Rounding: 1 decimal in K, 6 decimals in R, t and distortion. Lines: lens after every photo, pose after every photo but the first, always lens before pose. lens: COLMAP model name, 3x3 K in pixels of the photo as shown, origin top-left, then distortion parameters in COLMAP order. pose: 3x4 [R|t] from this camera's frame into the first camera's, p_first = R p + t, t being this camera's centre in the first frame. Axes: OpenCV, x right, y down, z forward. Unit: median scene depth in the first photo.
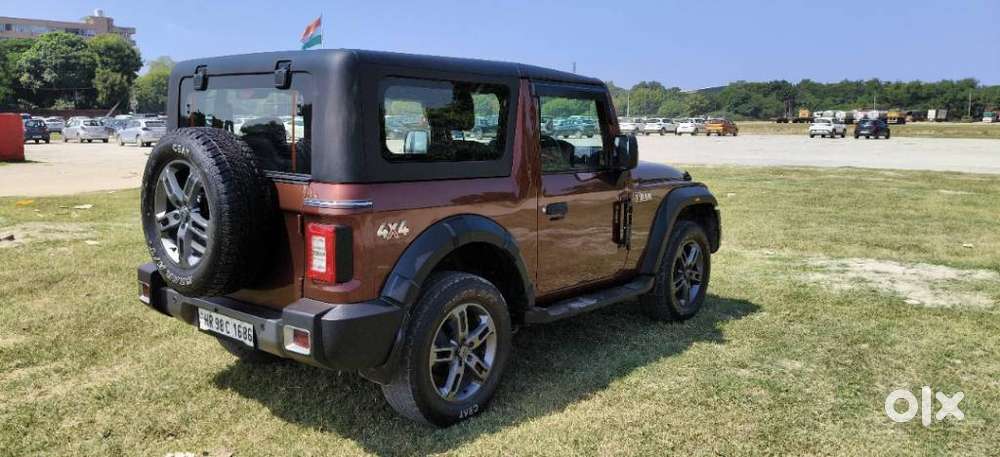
lens RADIAL K [[778.9, 0, 500.0], [0, 778.9, 228.5], [0, 0, 1]] dist [0.012400, -0.064272]
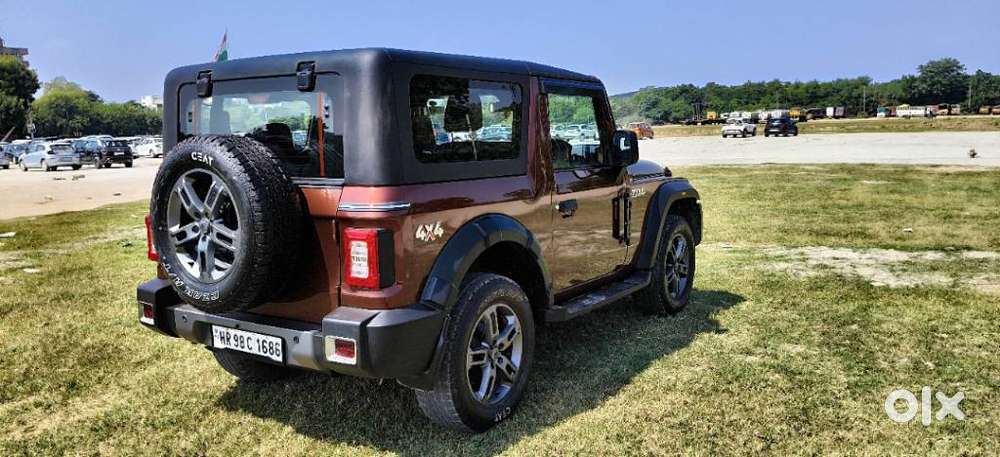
lens RADIAL K [[778.9, 0, 500.0], [0, 778.9, 228.5], [0, 0, 1]] dist [0.012400, -0.064272]
pose [[0.993443, -0.046753, 0.104328, -0.101531], [0.048128, 0.998784, -0.010700, 0.008298], [-0.103701, 0.015651, 0.994485, 0.014208]]
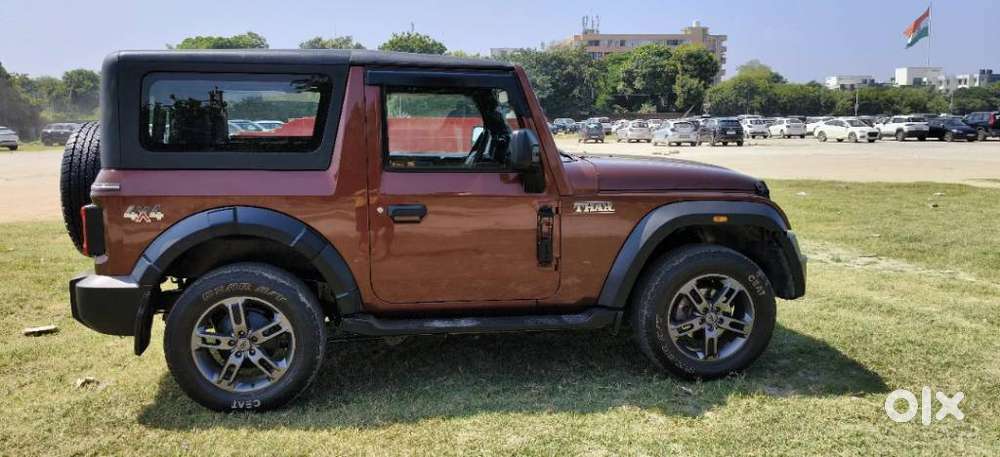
lens RADIAL K [[772.0, 0, 483.1], [0, 772.0, 225.2], [0, 0, 1]] dist [0.004350, -0.001095]
pose [[0.729979, 0.079471, -0.678834, 0.624595], [-0.083087, 0.996169, 0.027274, -0.034301], [0.678401, 0.036492, 0.733785, 0.359561]]
